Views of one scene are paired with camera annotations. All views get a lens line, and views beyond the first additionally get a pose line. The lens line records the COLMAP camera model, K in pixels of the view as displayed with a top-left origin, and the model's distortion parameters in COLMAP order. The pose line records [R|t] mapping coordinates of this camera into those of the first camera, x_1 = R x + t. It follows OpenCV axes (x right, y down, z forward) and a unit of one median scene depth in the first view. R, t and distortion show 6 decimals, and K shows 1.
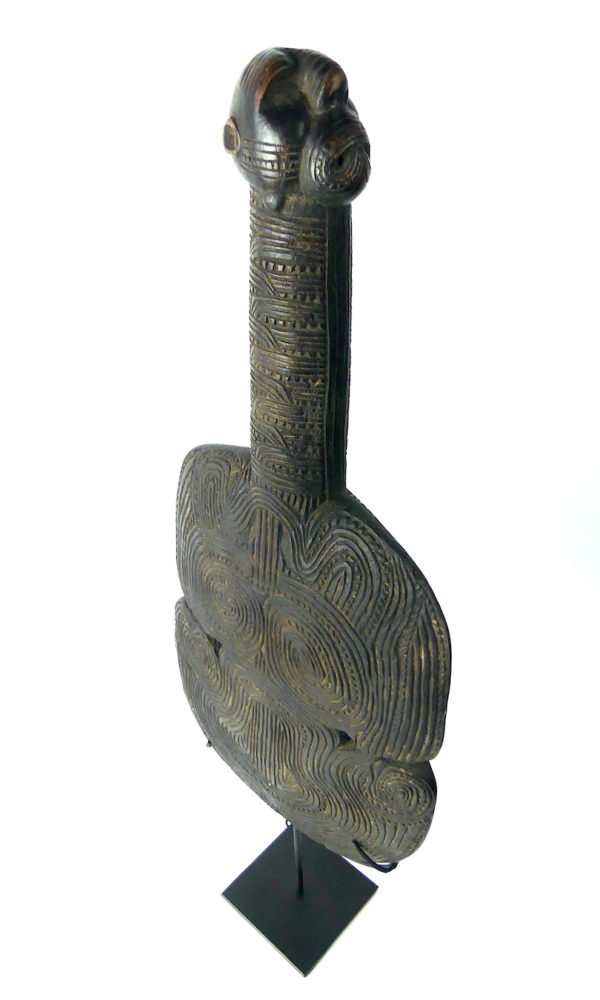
lens RADIAL K [[759.5, 0, 300.0], [0, 759.5, 500.0], [0, 0, 1]] dist [0.003629, 0.001751]
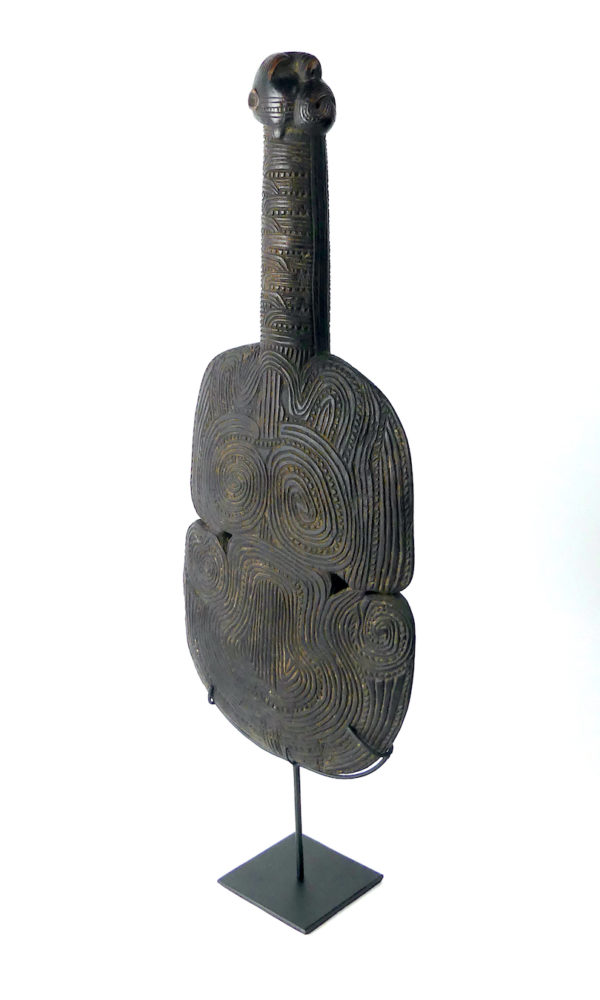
lens RADIAL K [[1103.4, 0, 300.0], [0, 1103.4, 500.0], [0, 0, 1]] dist [-0.010394, -0.011701]
pose [[0.999959, -0.004945, -0.007566, 0.021406], [0.002374, 0.951342, -0.308127, 0.886424], [0.008721, 0.308096, 0.951315, -0.828384]]
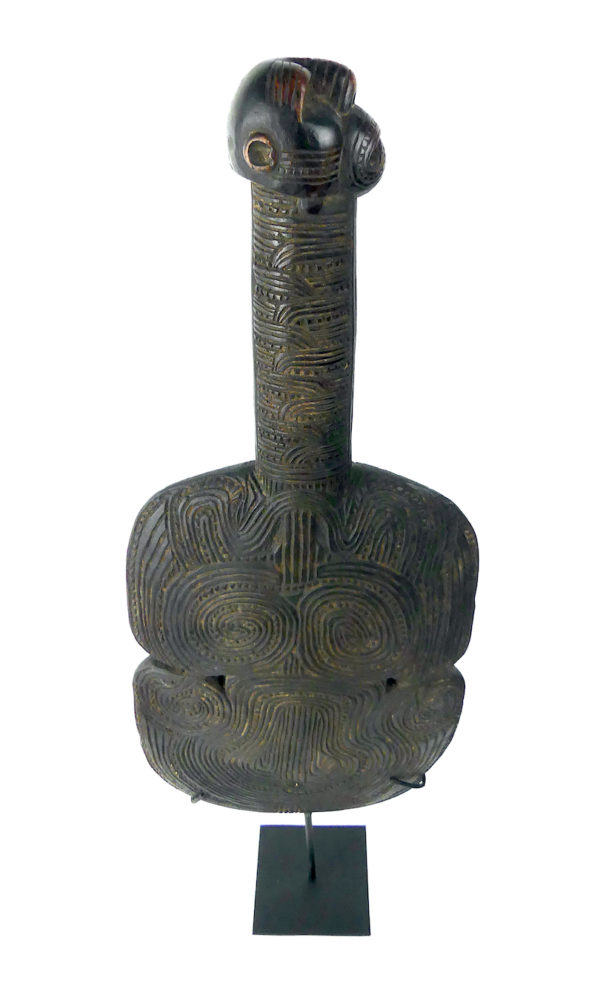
lens RADIAL K [[759.5, 0, 300.0], [0, 759.5, 500.0], [0, 0, 1]] dist [0.003629, 0.001751]
pose [[0.765881, -0.402946, 0.501059, -0.579498], [0.403983, 0.907815, 0.112556, -0.118510], [-0.500223, 0.116215, 0.858062, 0.133589]]
